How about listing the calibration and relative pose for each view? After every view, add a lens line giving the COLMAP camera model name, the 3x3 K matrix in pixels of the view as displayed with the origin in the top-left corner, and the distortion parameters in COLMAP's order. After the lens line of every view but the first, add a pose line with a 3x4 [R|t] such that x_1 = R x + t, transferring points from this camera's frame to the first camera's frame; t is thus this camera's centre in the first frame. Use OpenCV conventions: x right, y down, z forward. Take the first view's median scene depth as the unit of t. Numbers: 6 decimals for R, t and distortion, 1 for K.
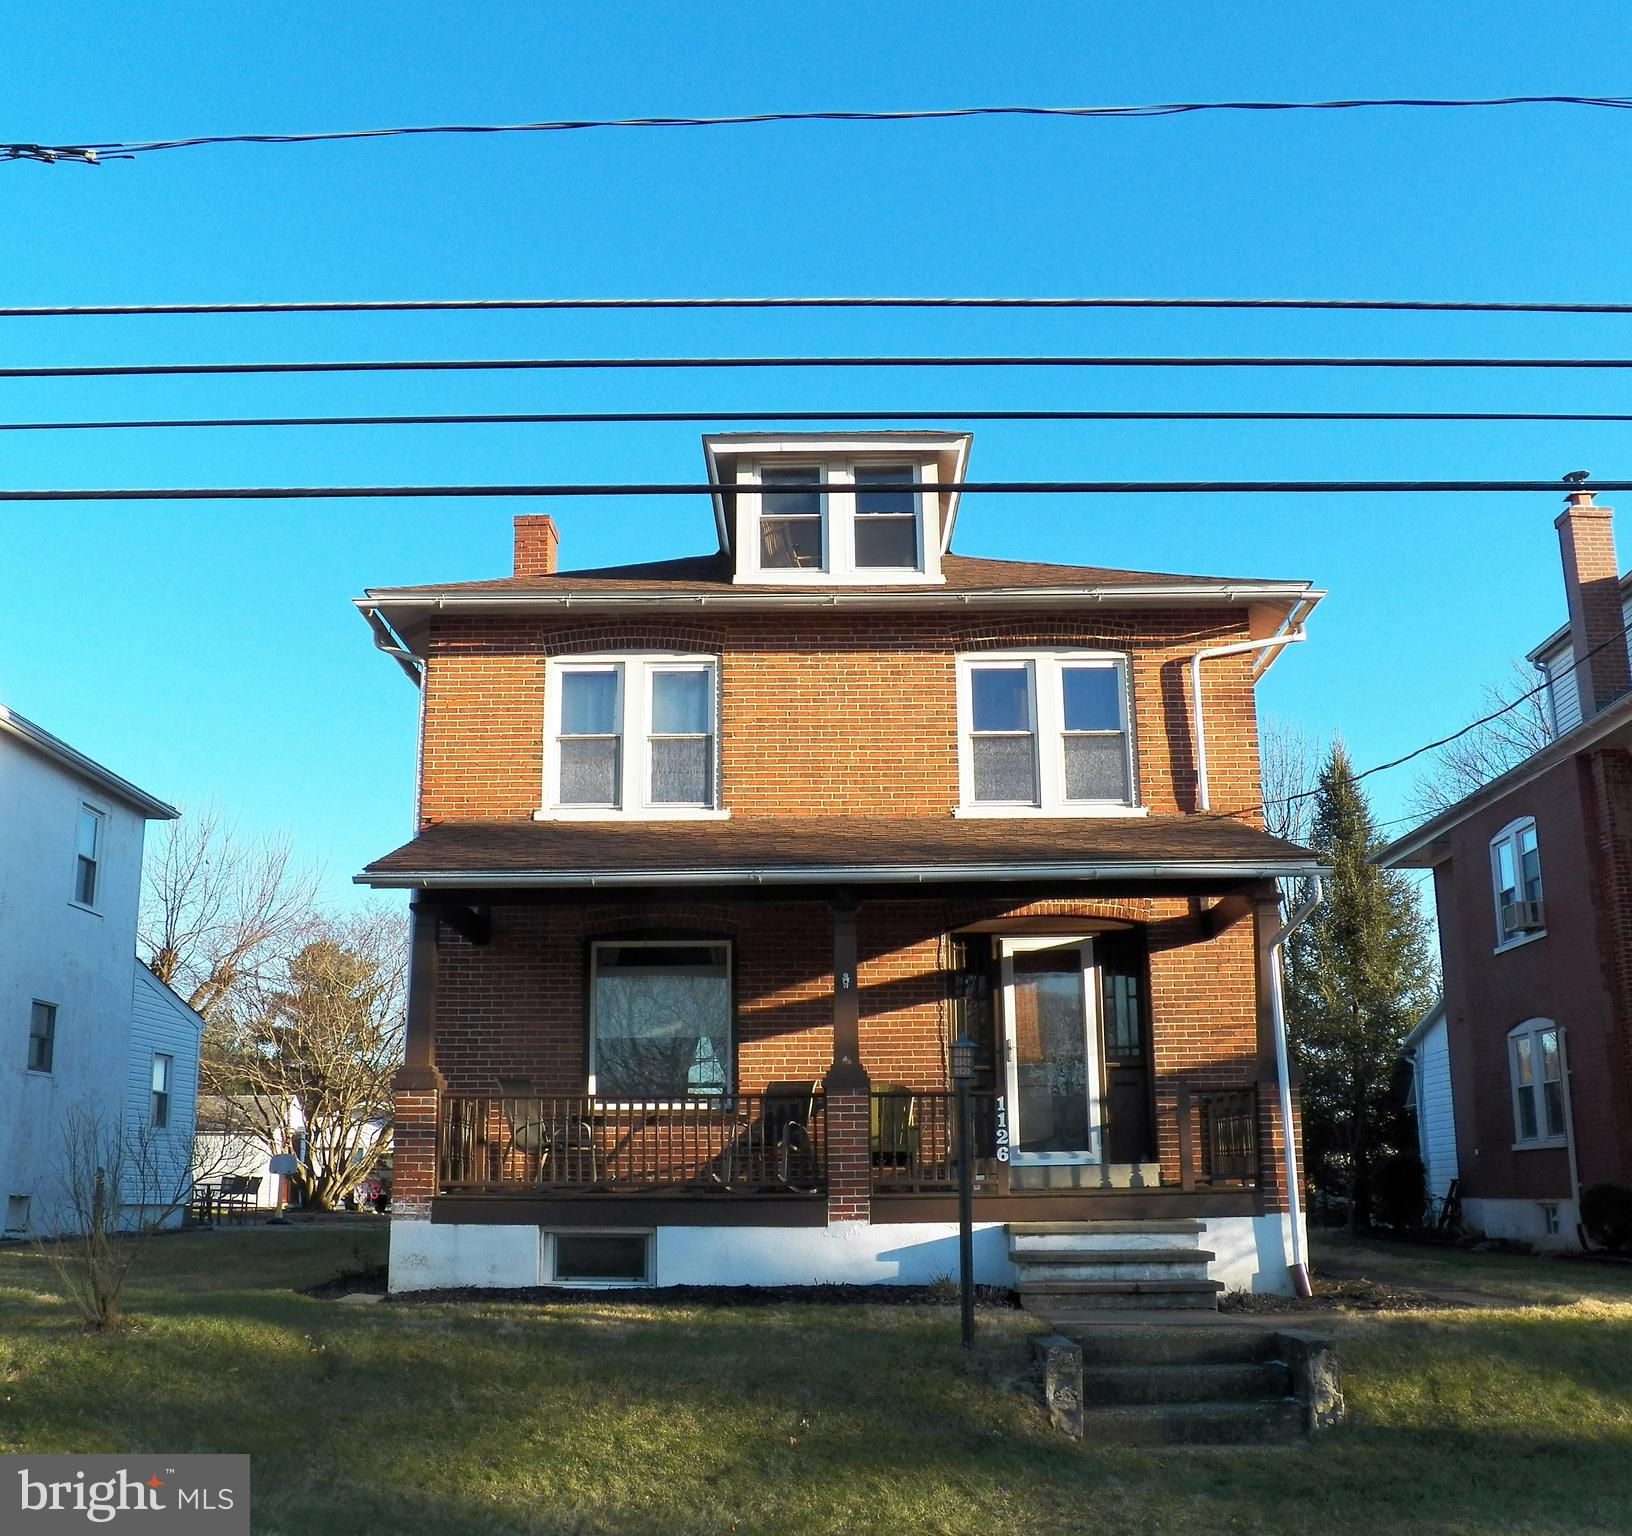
lens RADIAL K [[1581.4, 0, 816.0], [0, 1581.4, 768.0], [0, 0, 1]] dist [-0.112715, -0.009943]
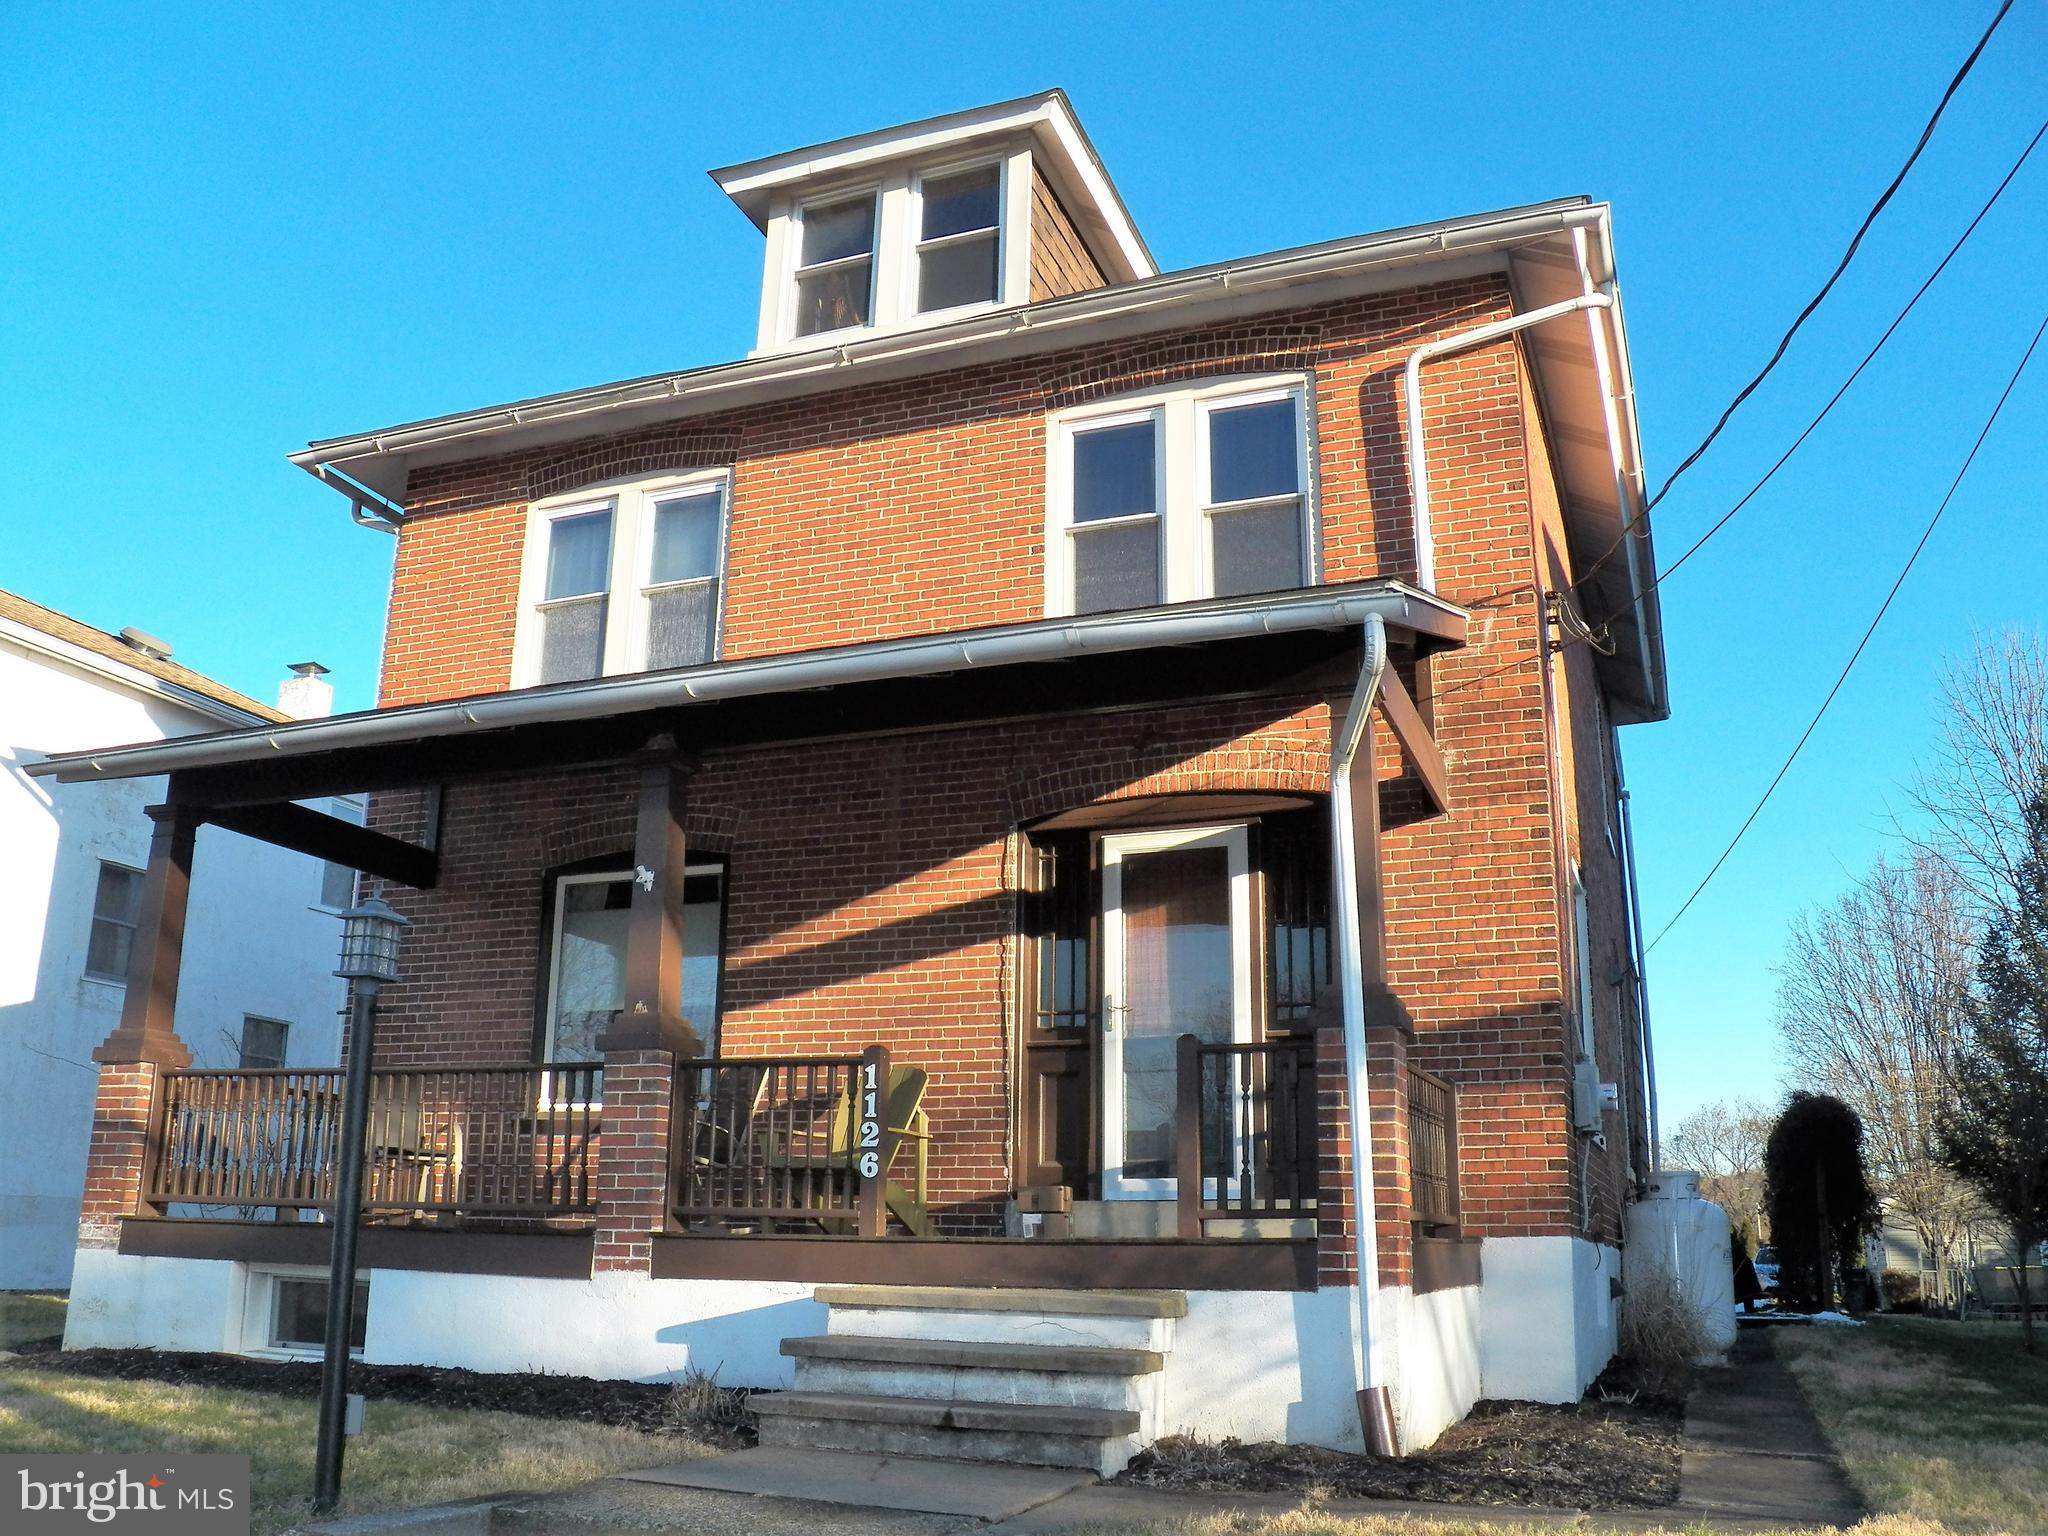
lens RADIAL K [[1689.2, 0, 1024.0], [0, 1689.2, 768.0], [0, 0, 1]] dist [-0.128878, 0.077654]
pose [[0.940147, -0.076427, -0.332087, 0.305467], [0.067227, 0.996970, -0.039123, 0.102952], [0.334071, 0.014456, 0.942437, 0.350221]]
